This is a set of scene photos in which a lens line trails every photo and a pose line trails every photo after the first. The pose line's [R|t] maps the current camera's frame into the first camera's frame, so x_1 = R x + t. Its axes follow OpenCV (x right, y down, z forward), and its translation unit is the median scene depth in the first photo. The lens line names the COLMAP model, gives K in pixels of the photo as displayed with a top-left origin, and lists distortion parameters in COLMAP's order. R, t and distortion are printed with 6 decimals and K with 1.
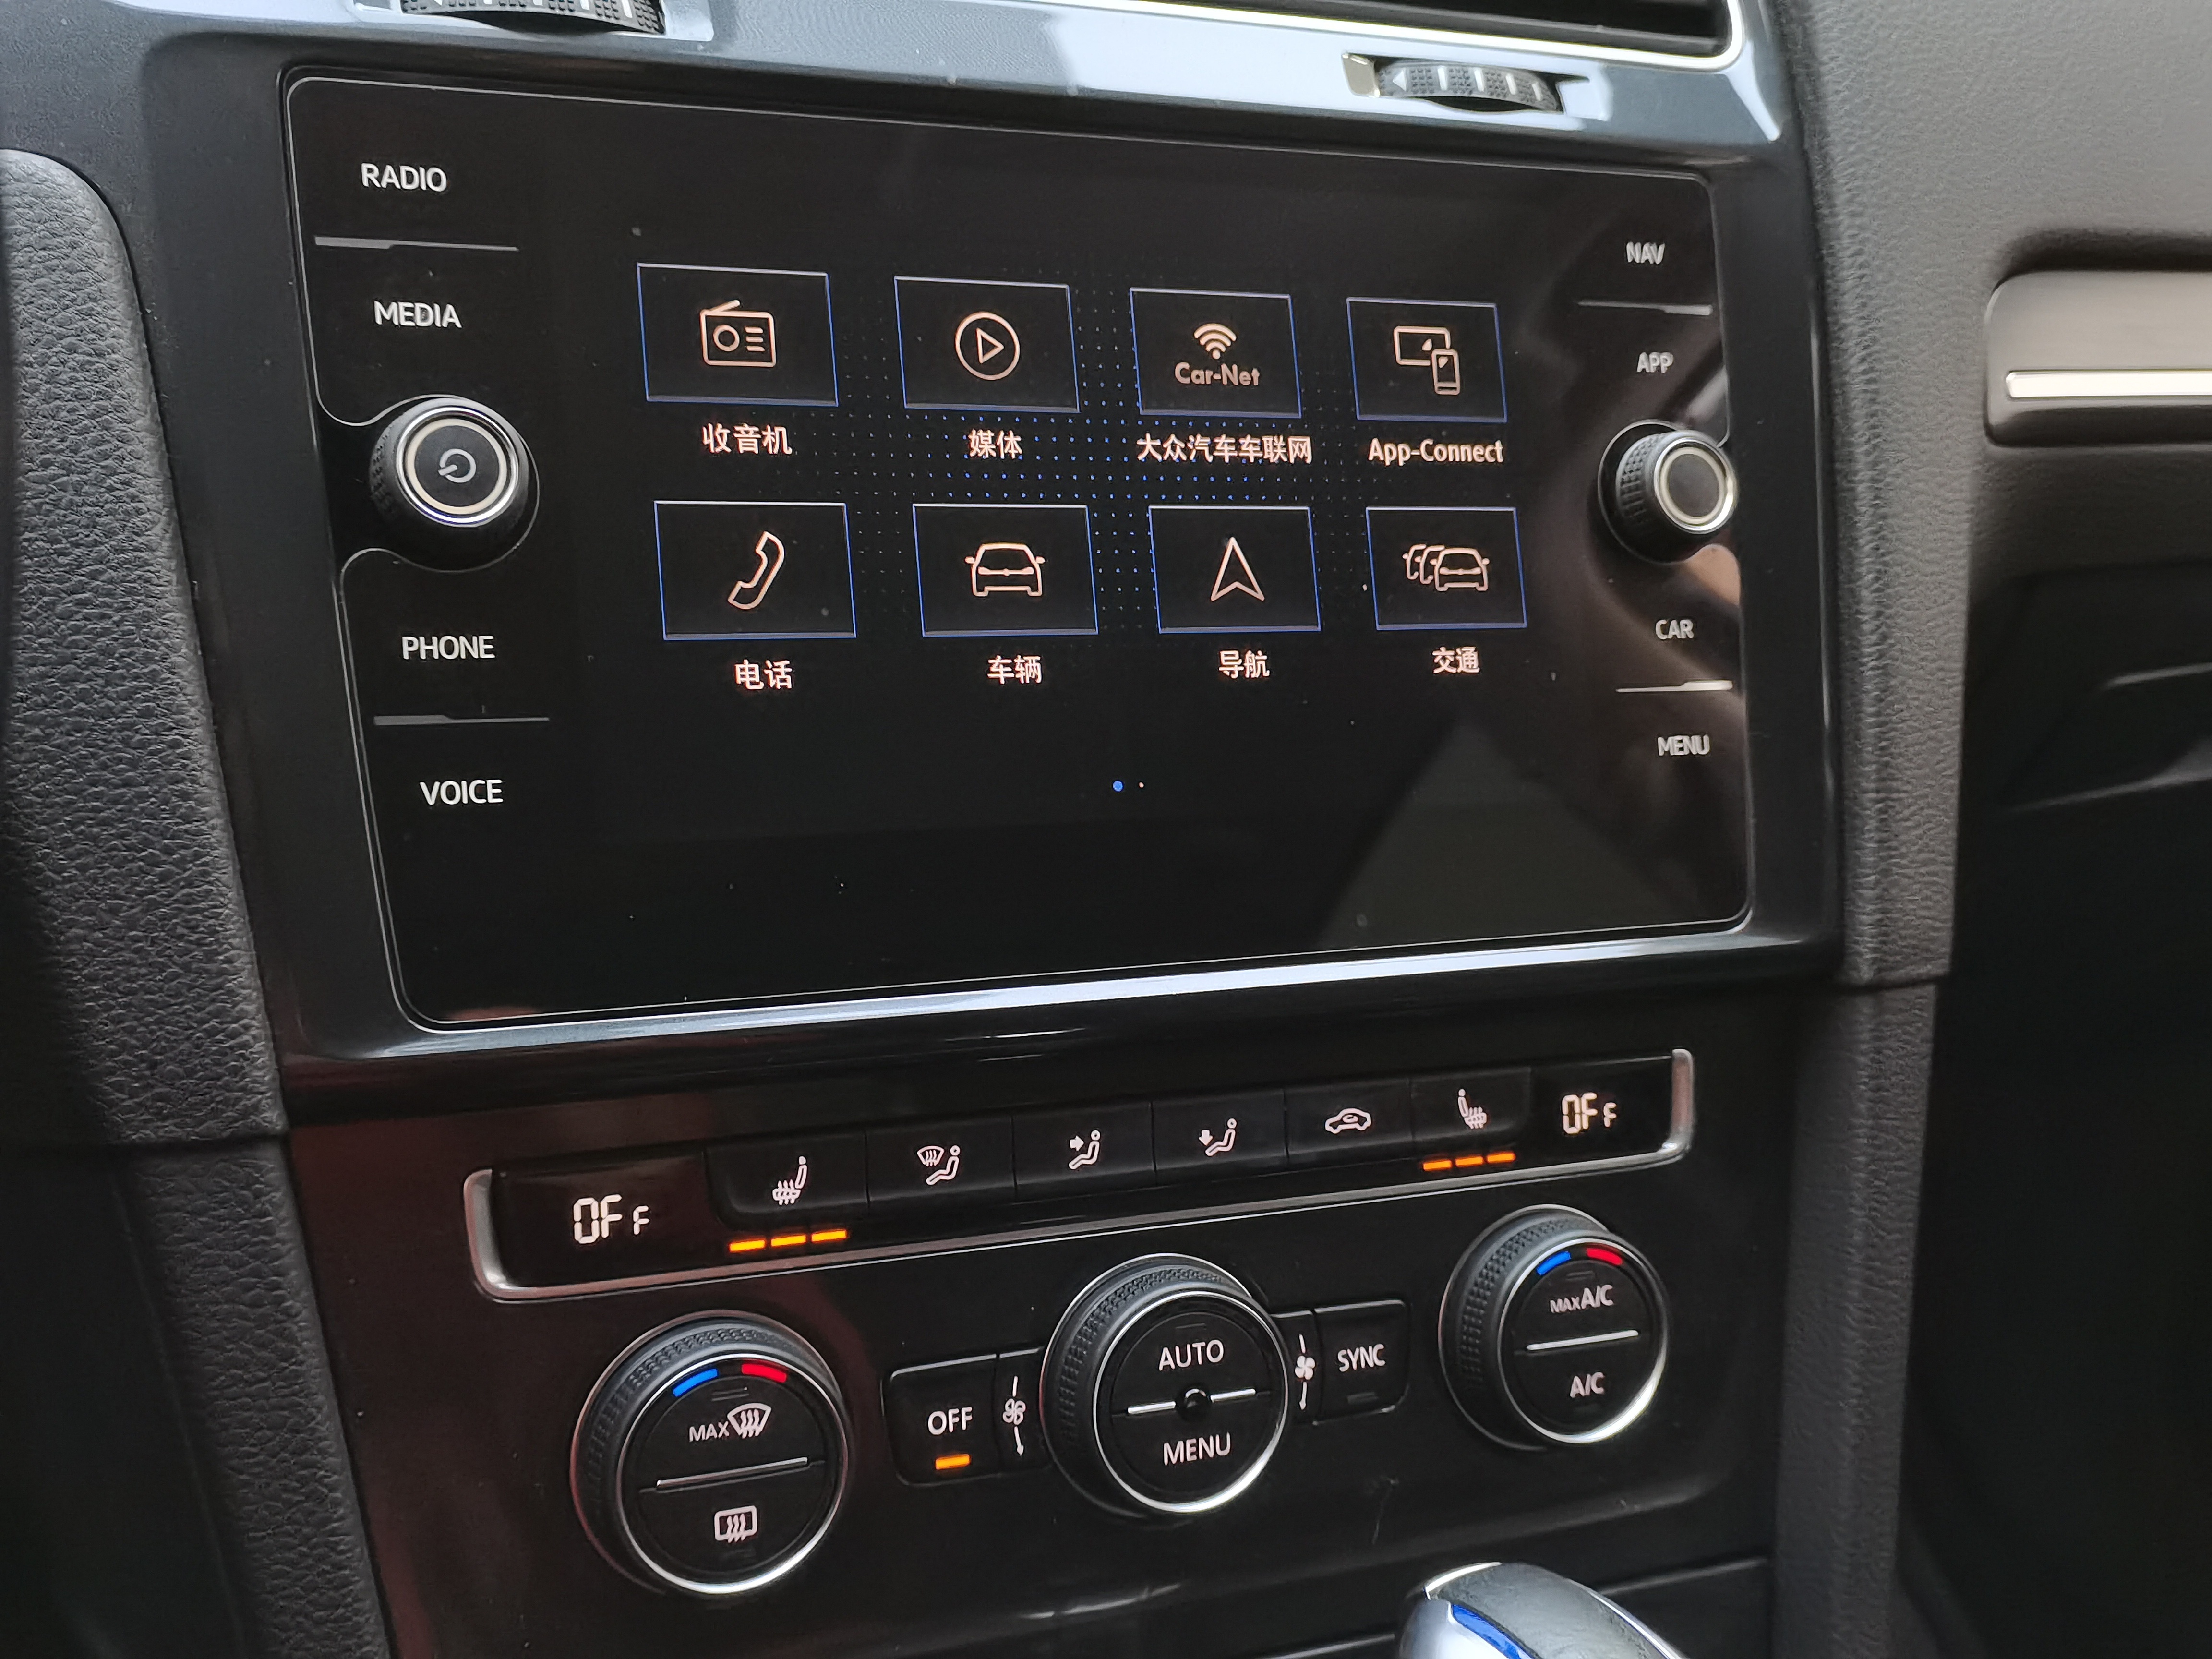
lens RADIAL K [[2251.0, 0, 1106.0], [0, 2251.0, 829.5], [0, 0, 1]] dist [0.055958, -0.025048]
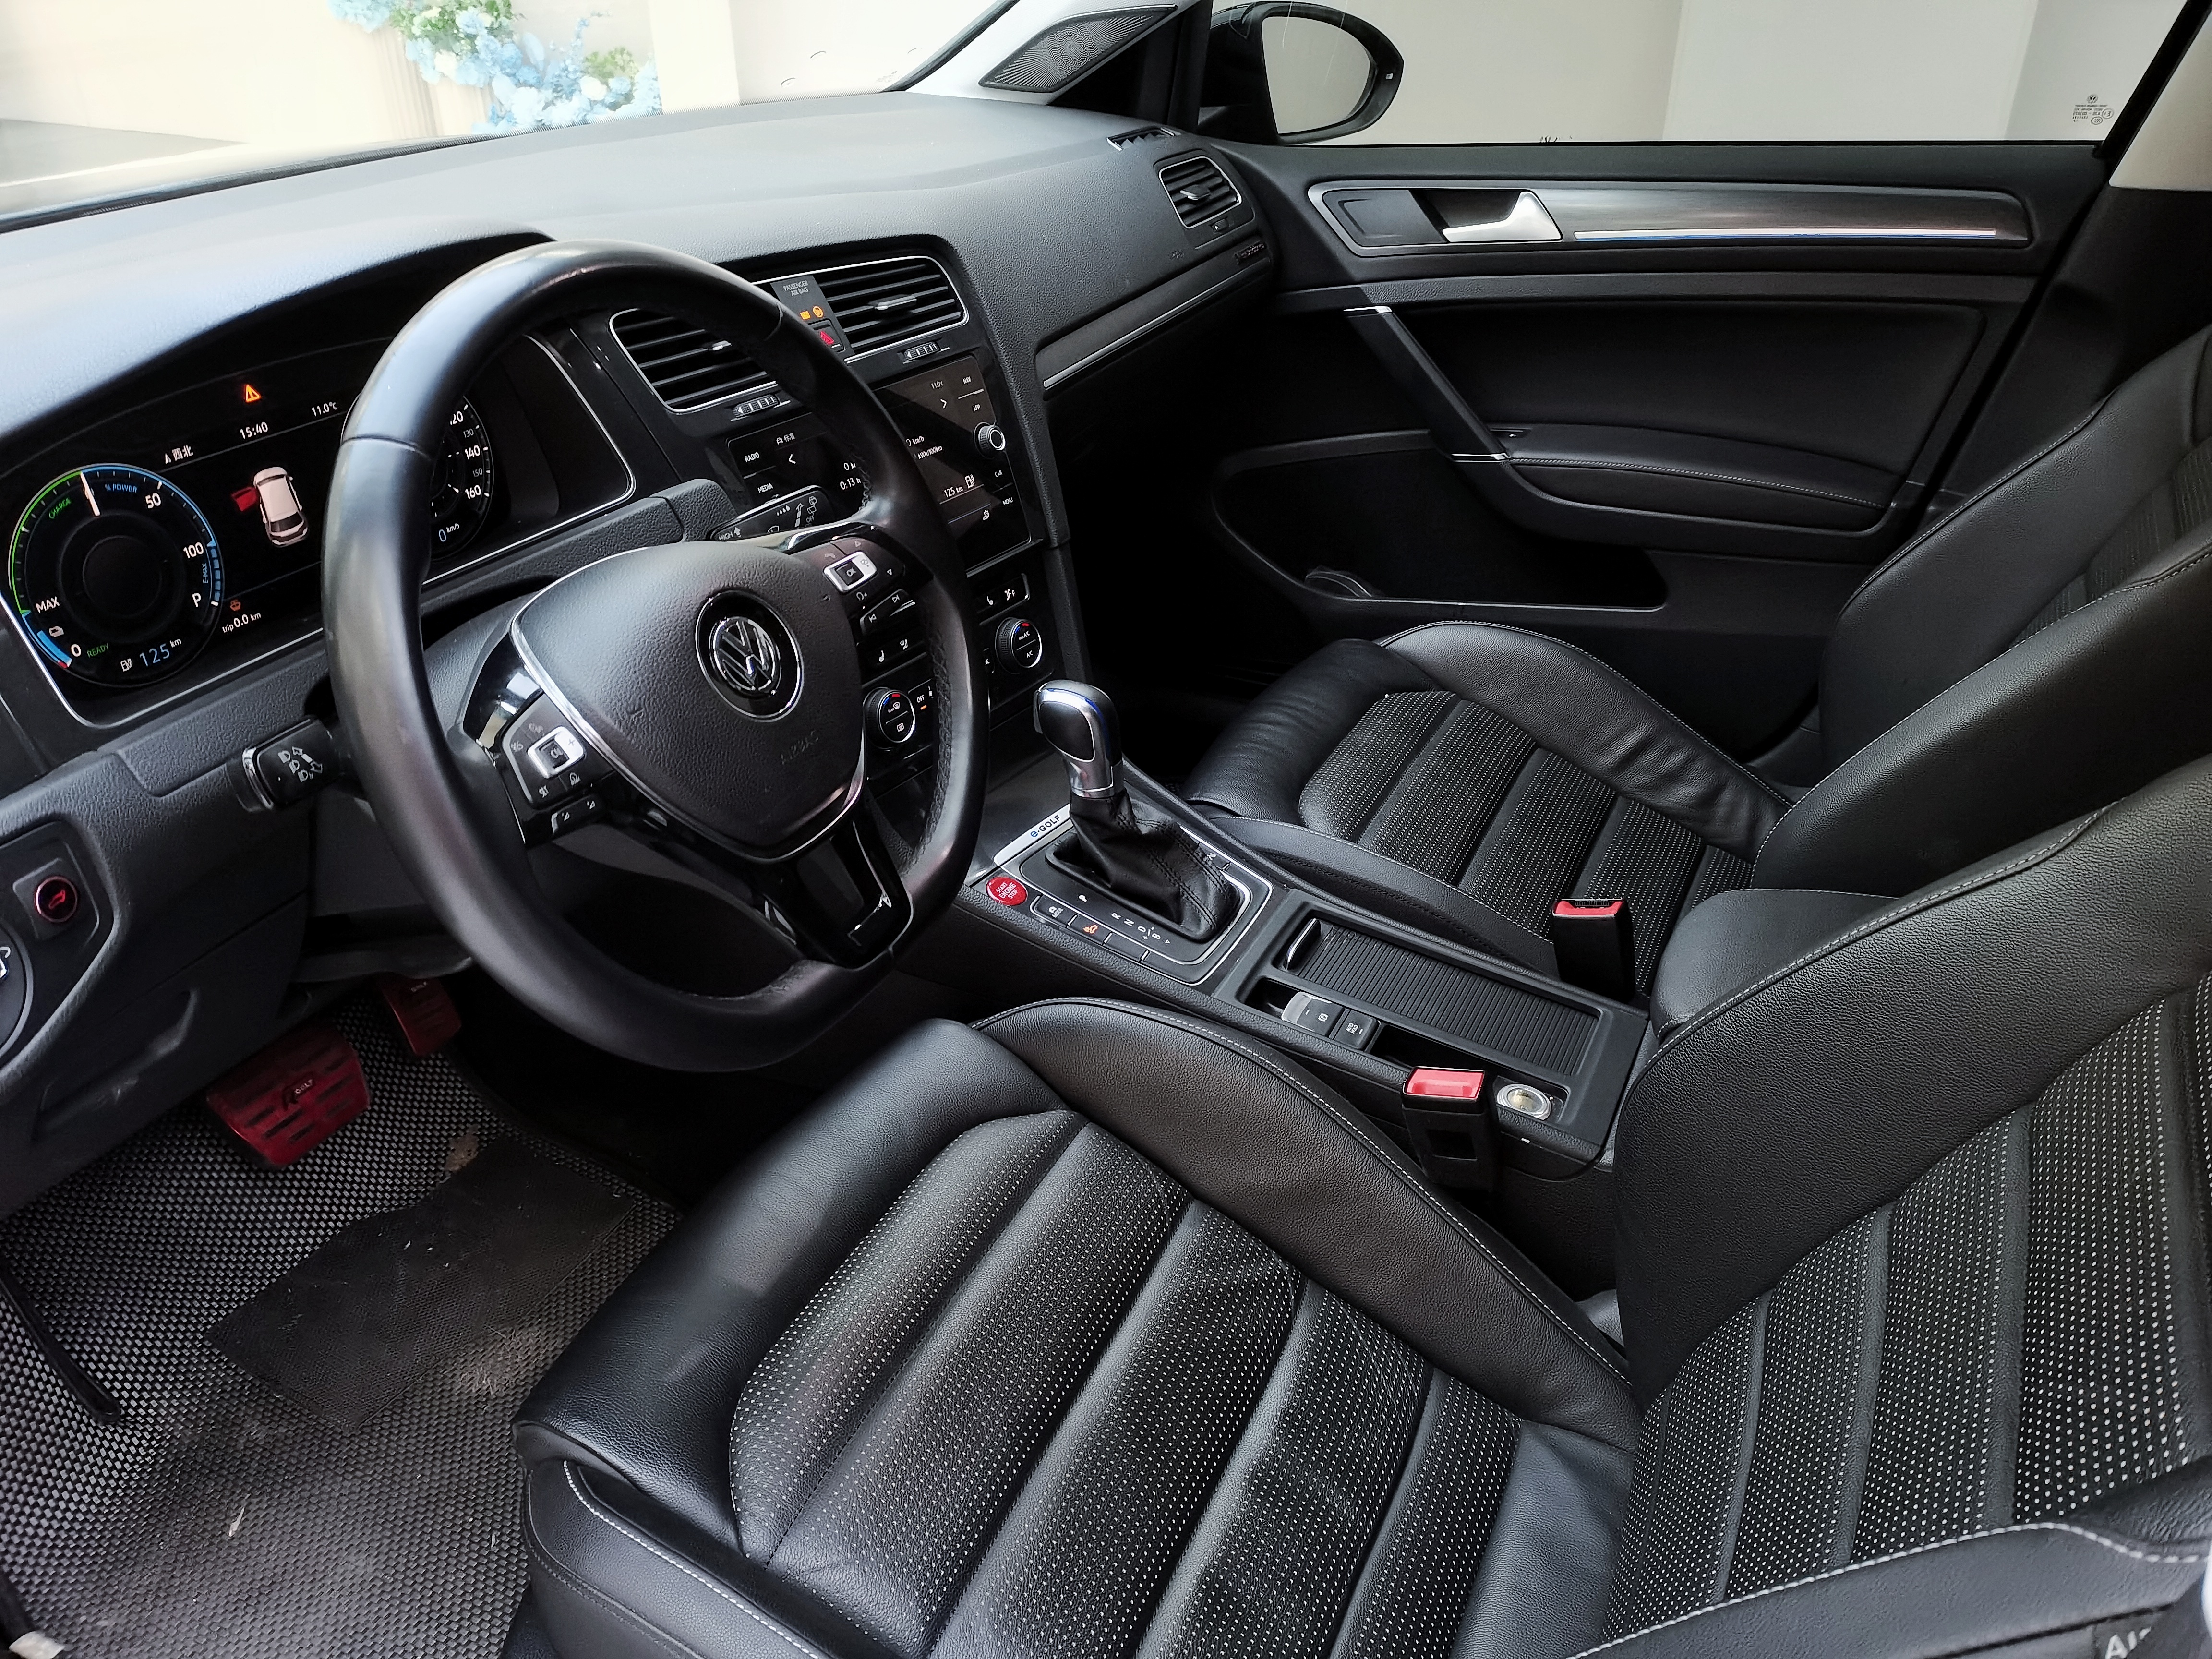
lens RADIAL K [[1683.5, 0, 1106.0], [0, 1683.5, 829.5], [0, 0, 1]] dist [0.079036, -0.069801]
pose [[0.832686, -0.340040, 0.437044, -1.296271], [0.219761, 0.927363, 0.302826, -0.424587], [-0.508271, -0.156113, 0.846929, -2.032939]]
